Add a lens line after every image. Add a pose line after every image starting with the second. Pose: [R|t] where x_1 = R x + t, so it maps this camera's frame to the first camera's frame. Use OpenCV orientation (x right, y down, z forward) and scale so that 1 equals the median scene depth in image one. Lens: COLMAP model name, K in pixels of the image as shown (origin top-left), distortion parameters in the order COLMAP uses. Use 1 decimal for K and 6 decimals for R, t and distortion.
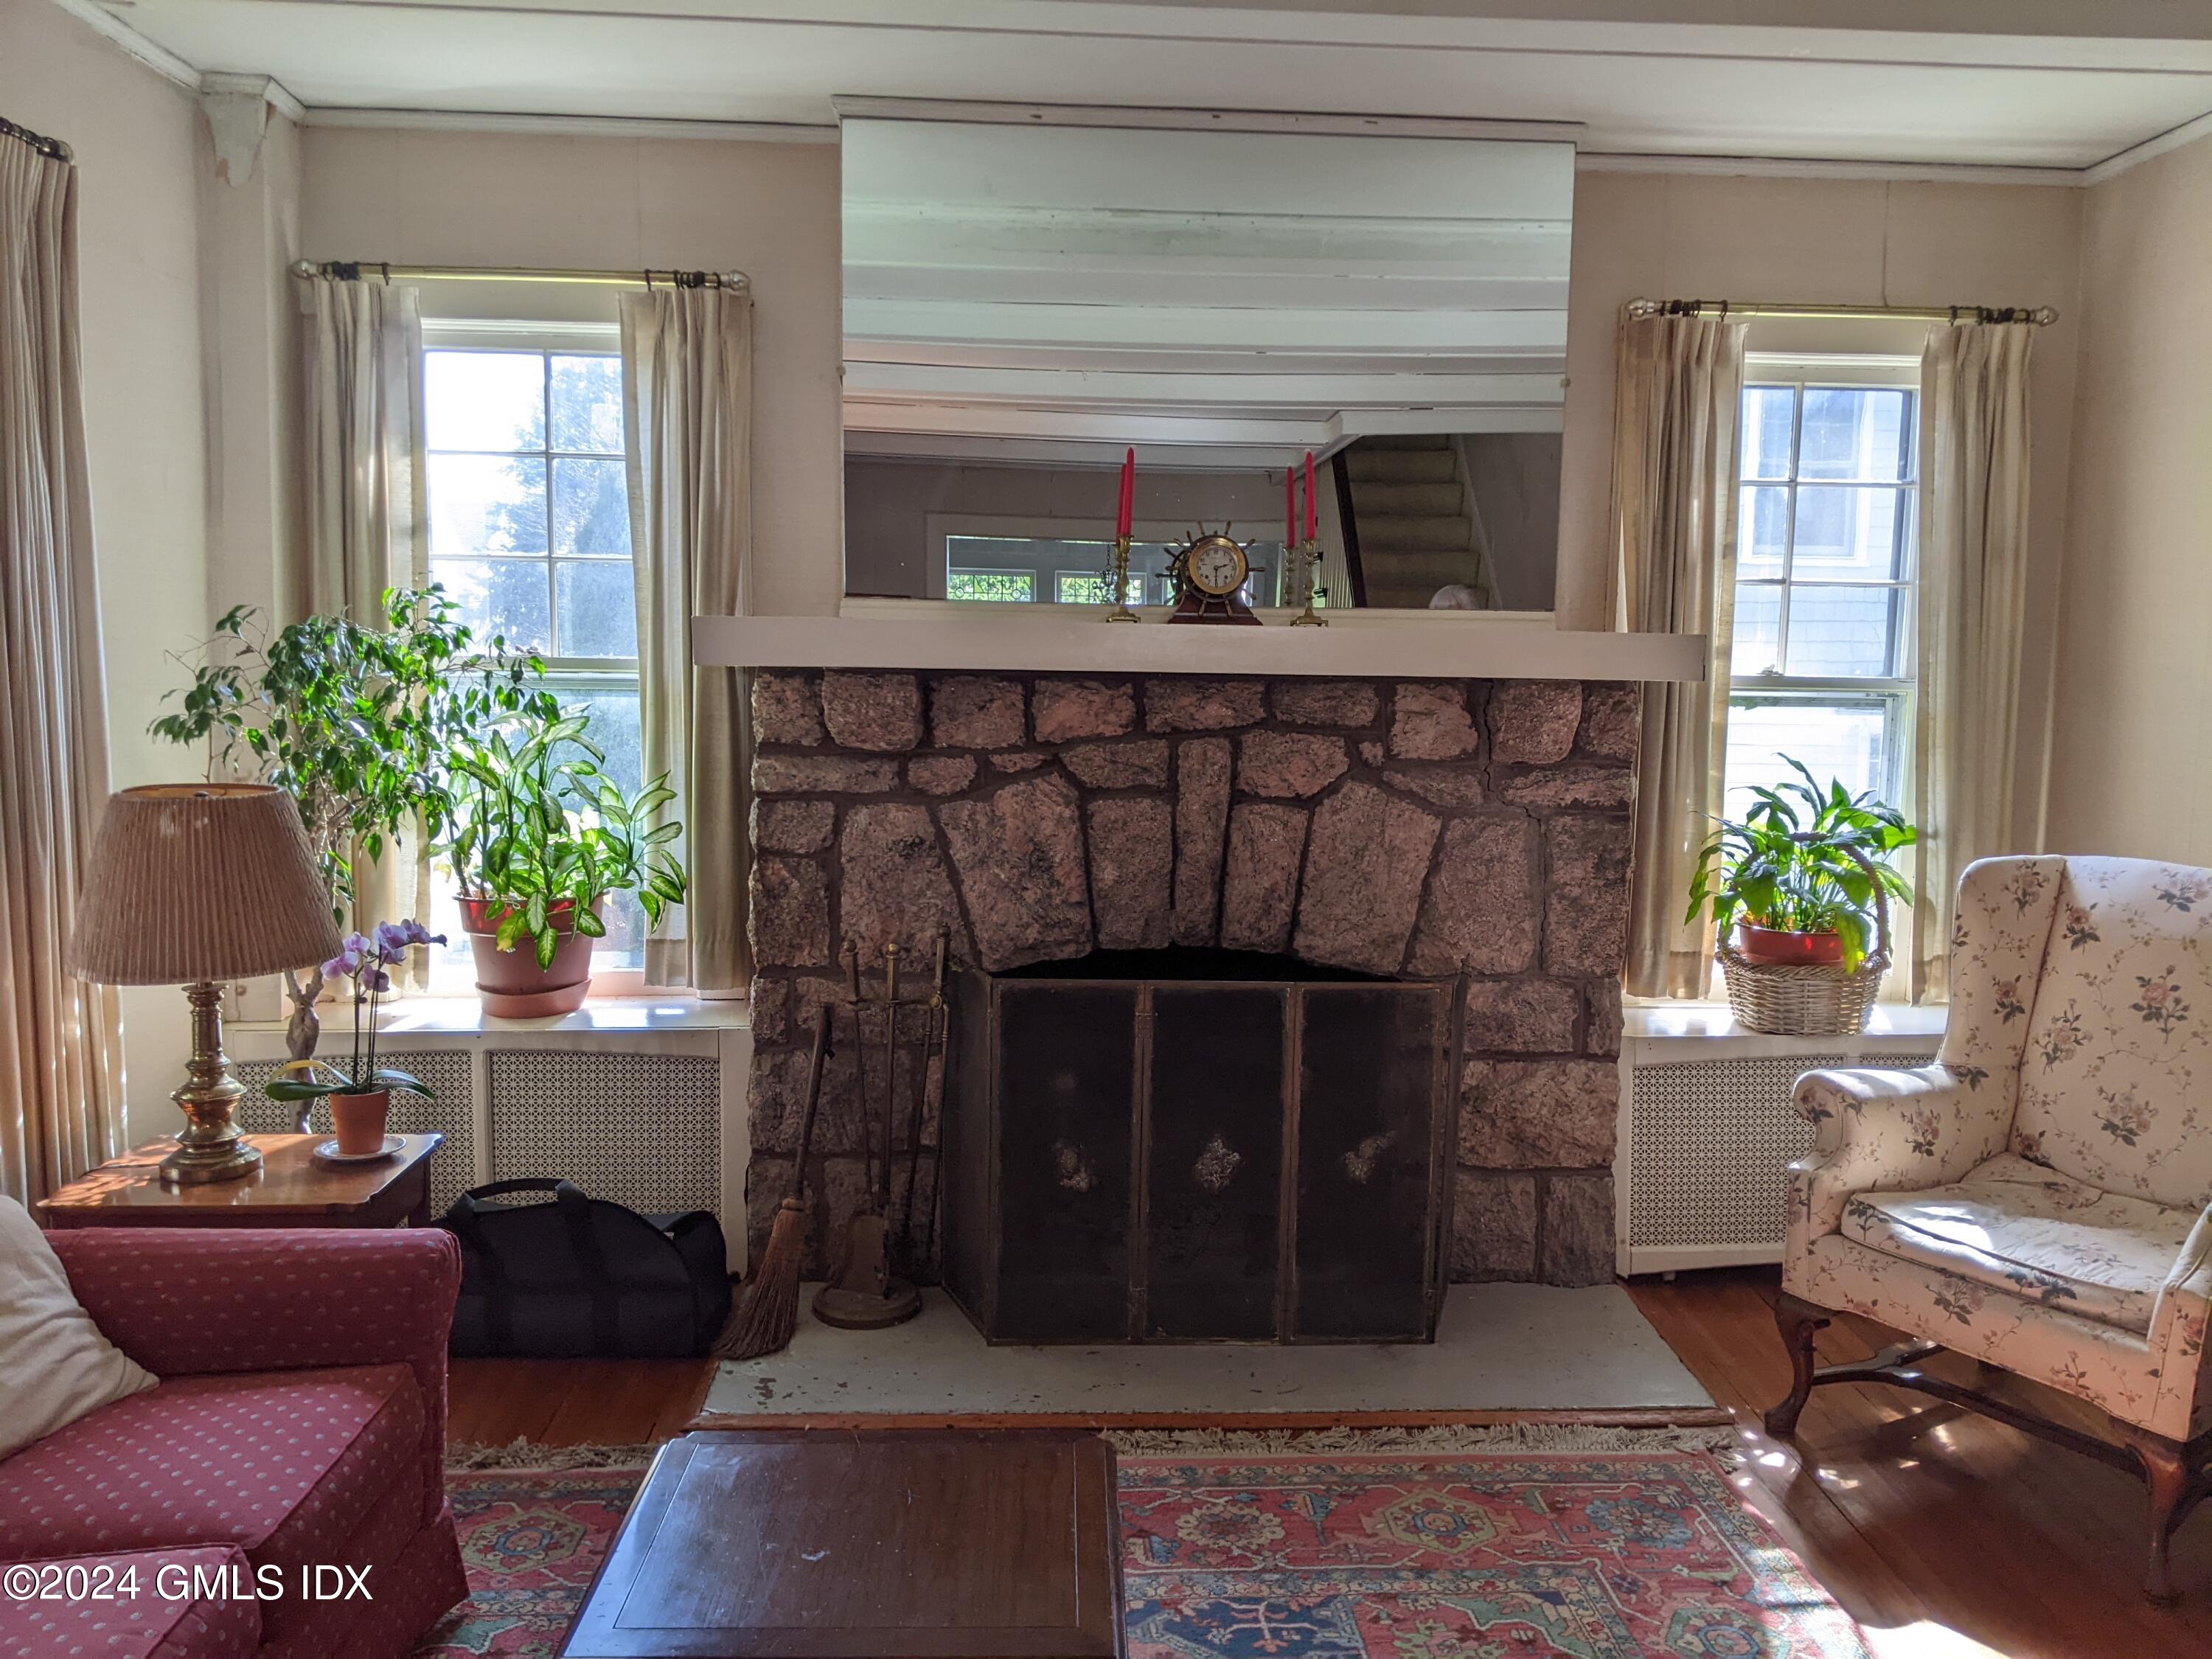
lens RADIAL K [[1752.9, 0, 1192.8], [0, 1752.9, 827.7], [0, 0, 1]] dist [0.188288, -0.368136]
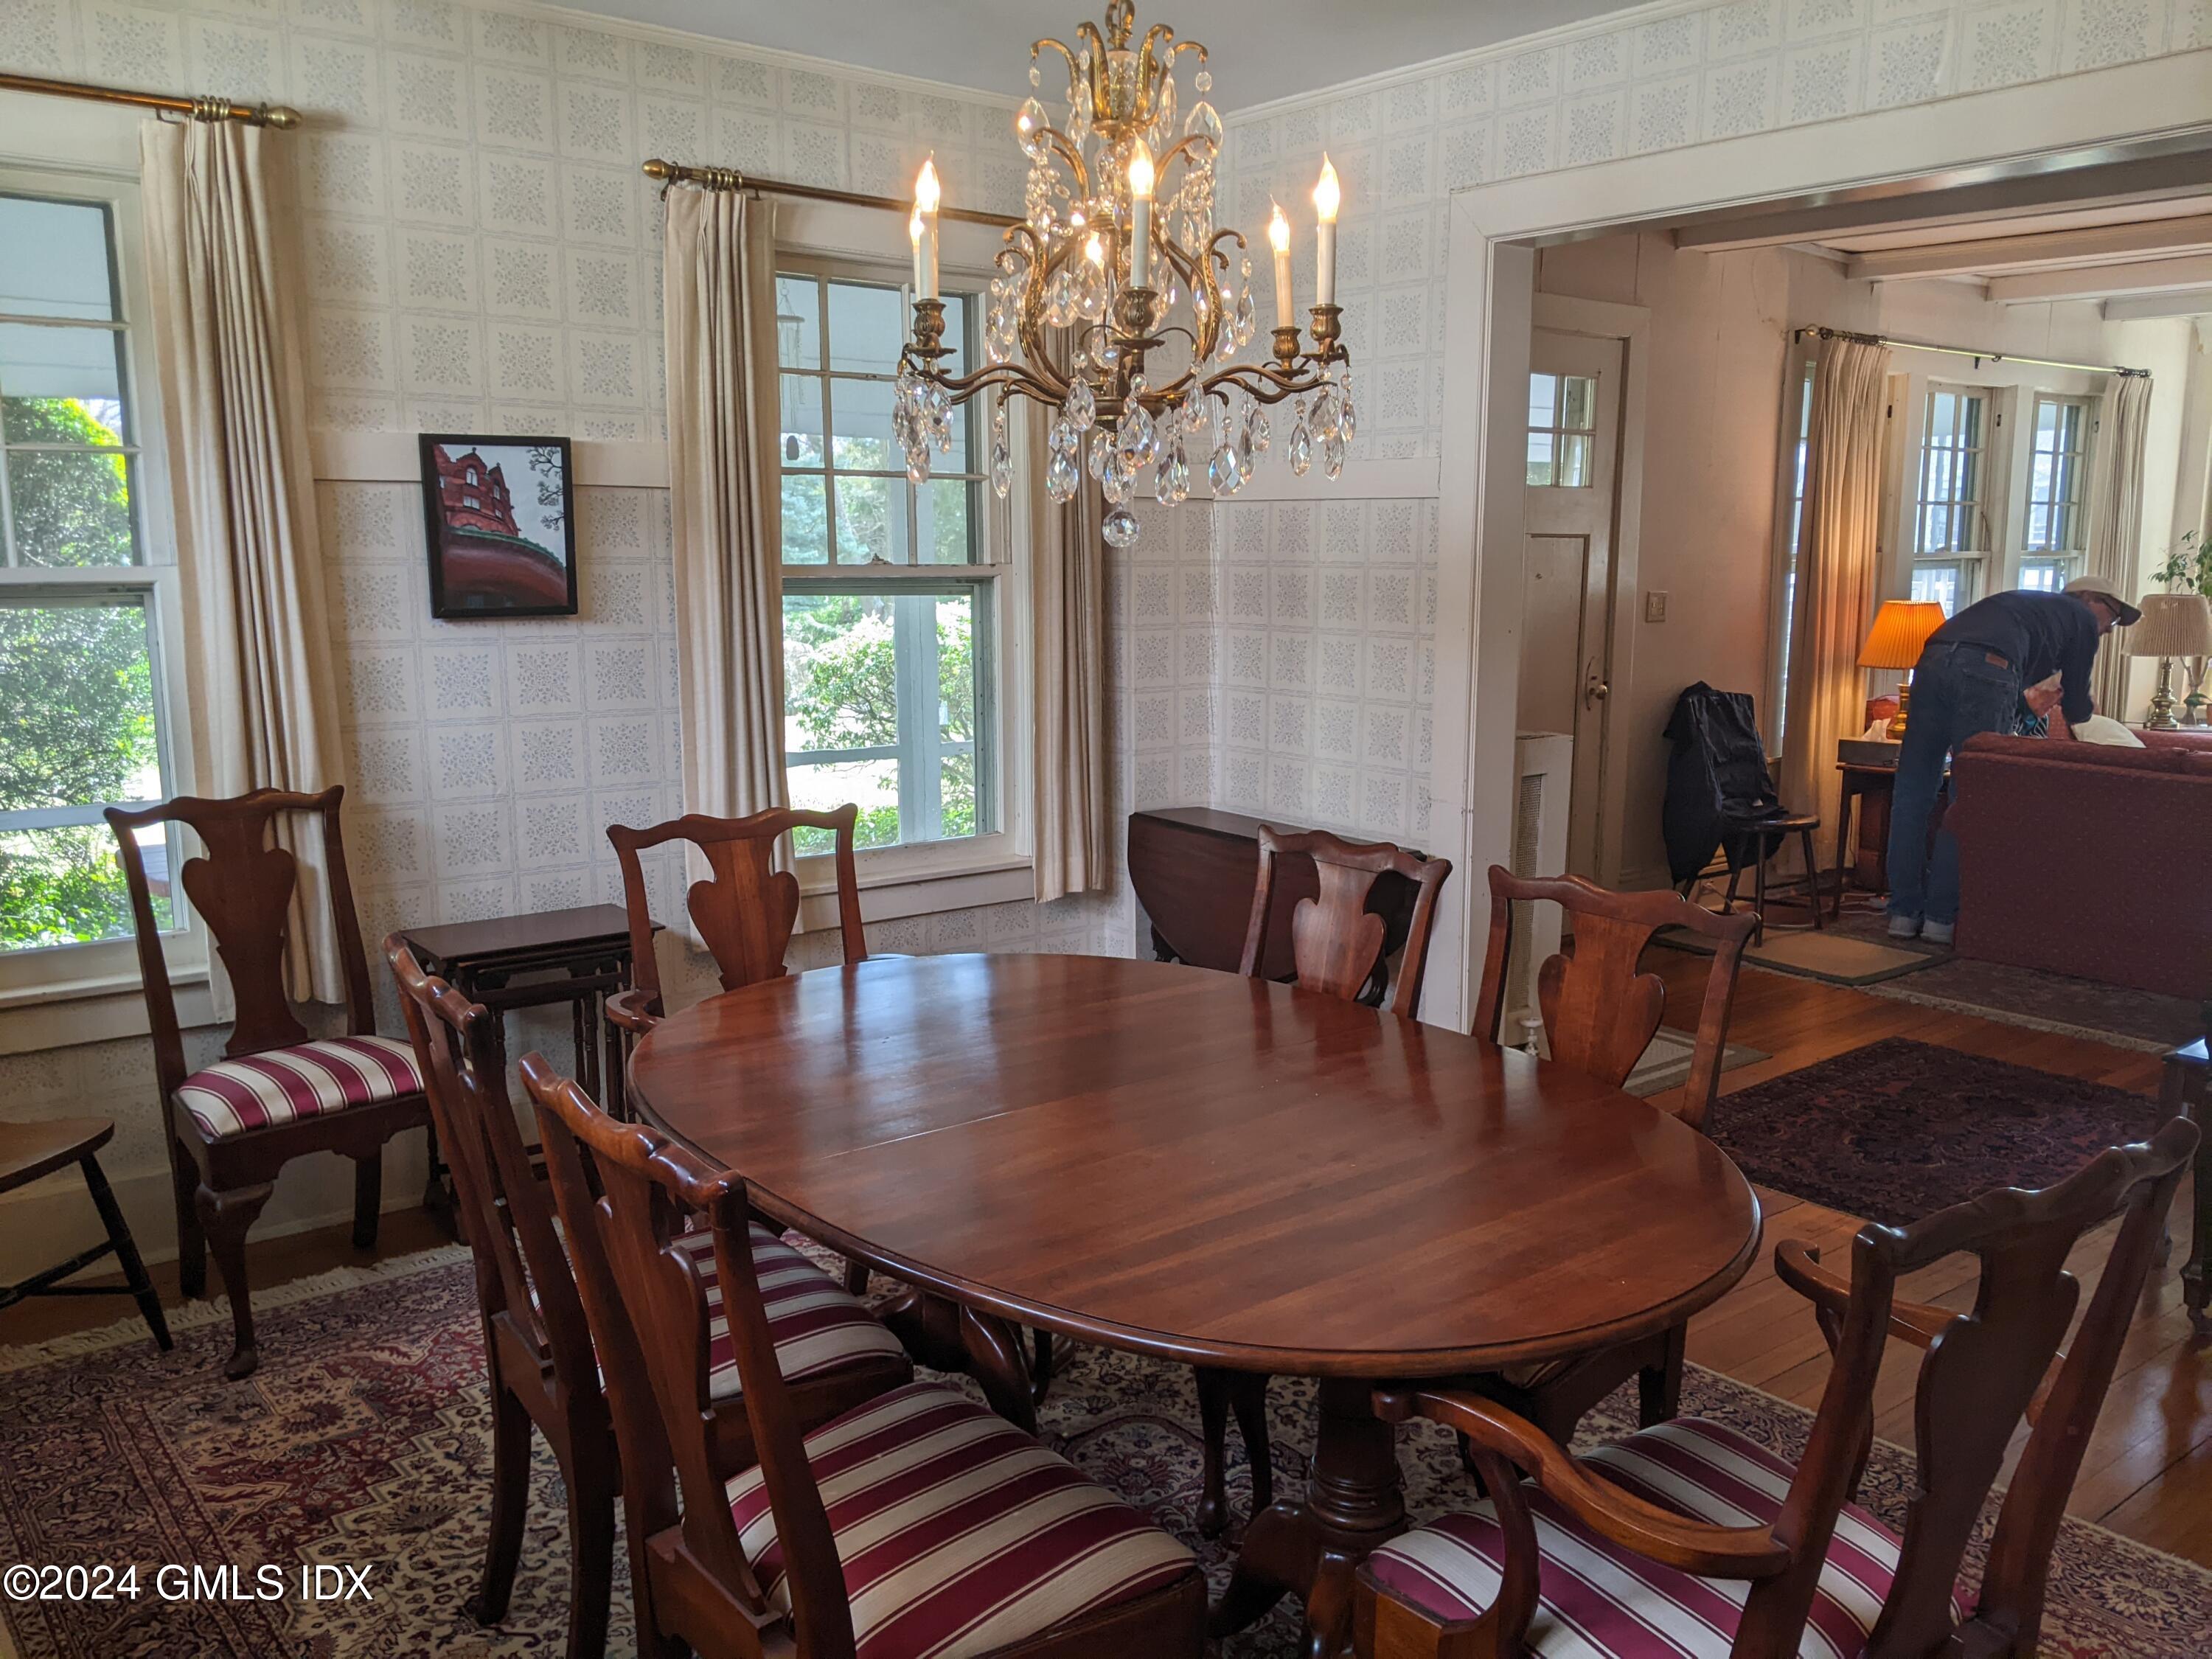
lens RADIAL K [[1750.6, 0, 1106.0], [0, 1750.6, 829.5], [0, 0, 1]] dist [0.102445, -0.161780]
pose [[0.564621, 0.112235, -0.817683, 0.630222], [-0.082171, 0.993433, 0.079618, 0.202077], [0.821249, 0.022236, 0.570136, -1.512503]]
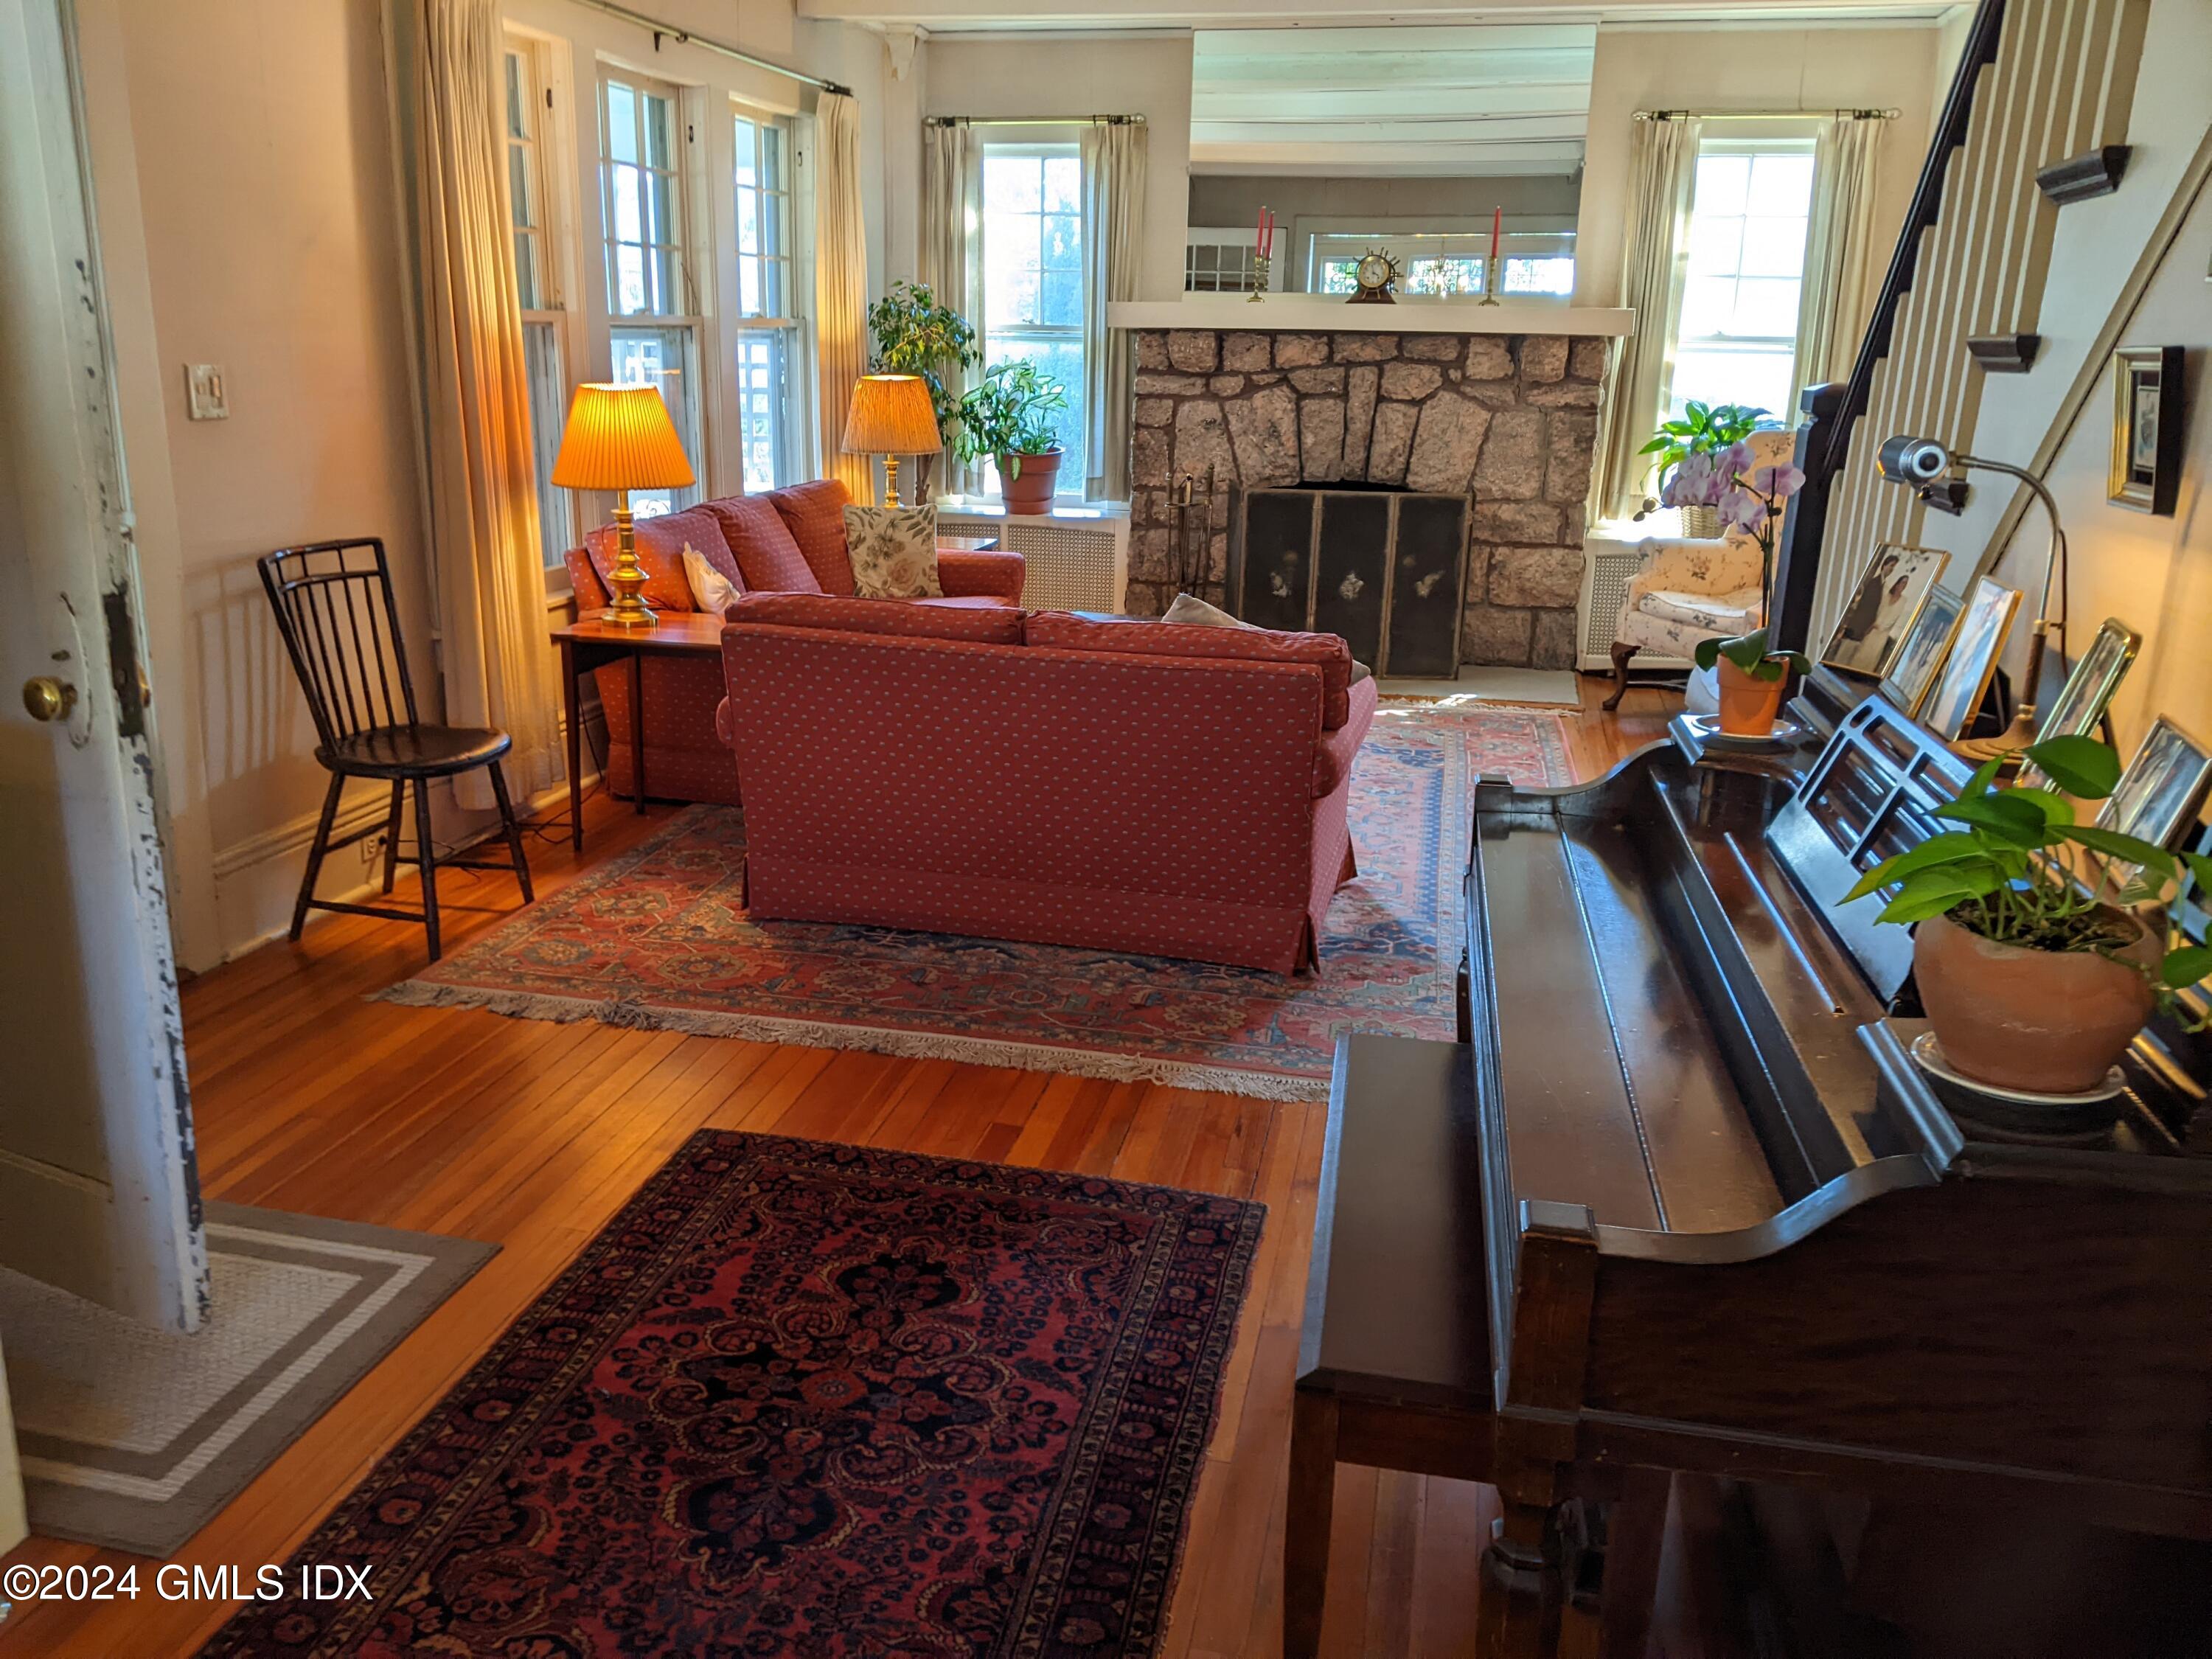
lens RADIAL K [[1750.6, 0, 1106.0], [0, 1750.6, 829.5], [0, 0, 1]] dist [0.102445, -0.161780]
pose [[0.963601, 0.074981, -0.256615, 0.263136], [-0.033983, 0.986431, 0.160619, 0.144749], [0.265176, -0.146052, 0.953074, -0.956566]]
